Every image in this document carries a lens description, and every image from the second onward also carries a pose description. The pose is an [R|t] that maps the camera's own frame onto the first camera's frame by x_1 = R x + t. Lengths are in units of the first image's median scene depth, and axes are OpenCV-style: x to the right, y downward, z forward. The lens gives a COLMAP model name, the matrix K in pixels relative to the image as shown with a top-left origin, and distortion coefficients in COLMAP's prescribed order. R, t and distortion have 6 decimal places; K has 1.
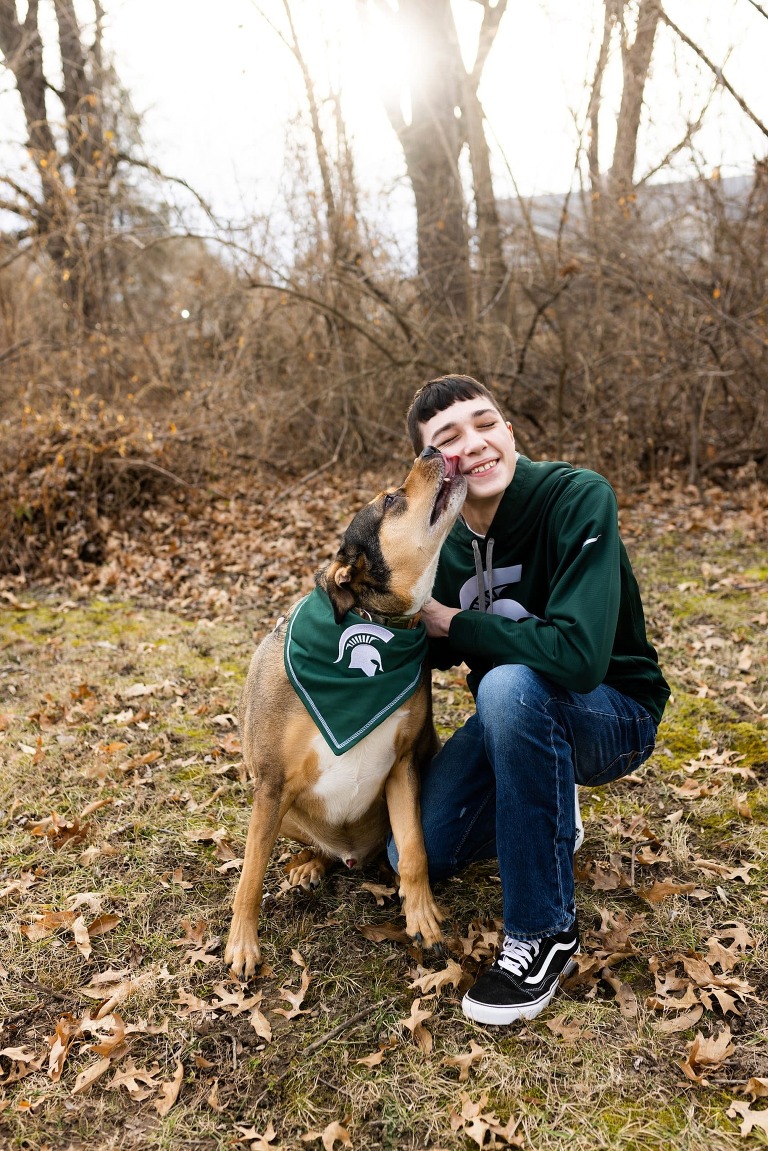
lens RADIAL K [[1166.6, 0, 408.9], [0, 1166.6, 572.2], [0, 0, 1]] dist [-0.007390, 0.015667]
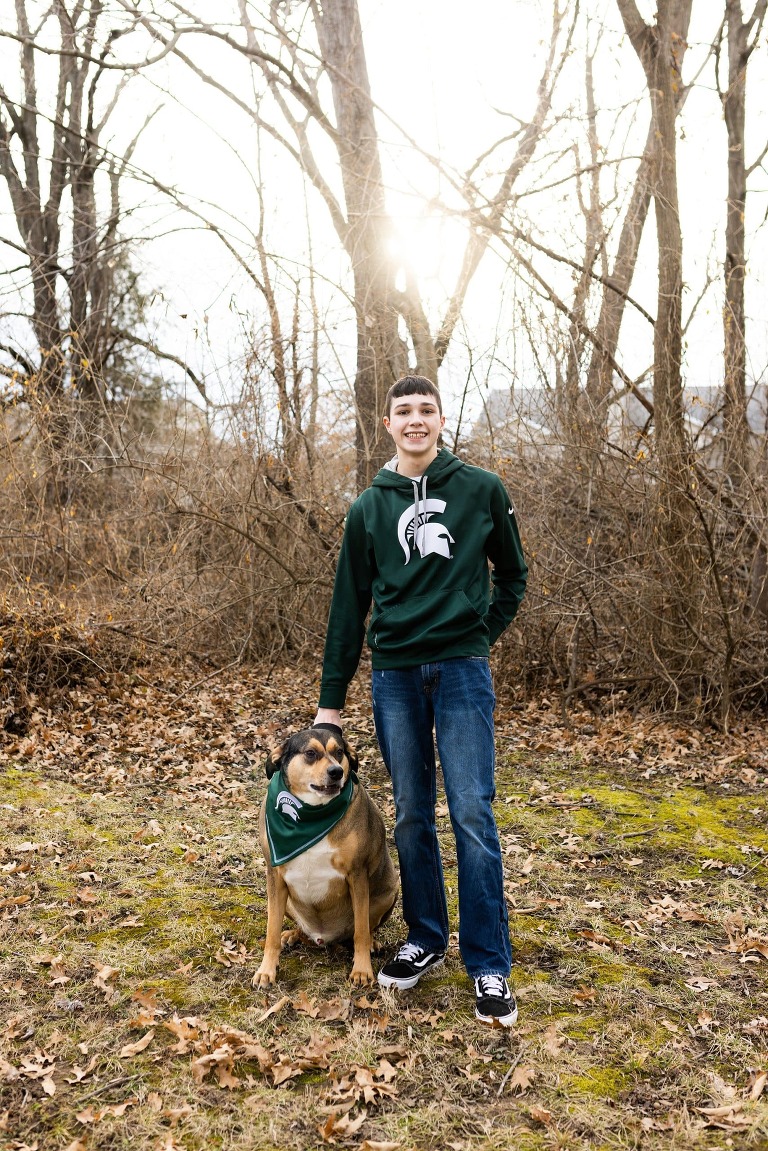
lens RADIAL K [[1268.5, 0, 383.0], [0, 1268.5, 500.6], [0, 0, 1]] dist [-0.006822, 0.002926]
pose [[0.996417, 0.078700, -0.030977, 0.124221], [-0.083312, 0.976415, -0.199181, -0.015894], [0.014571, 0.201048, 0.979473, -0.298204]]
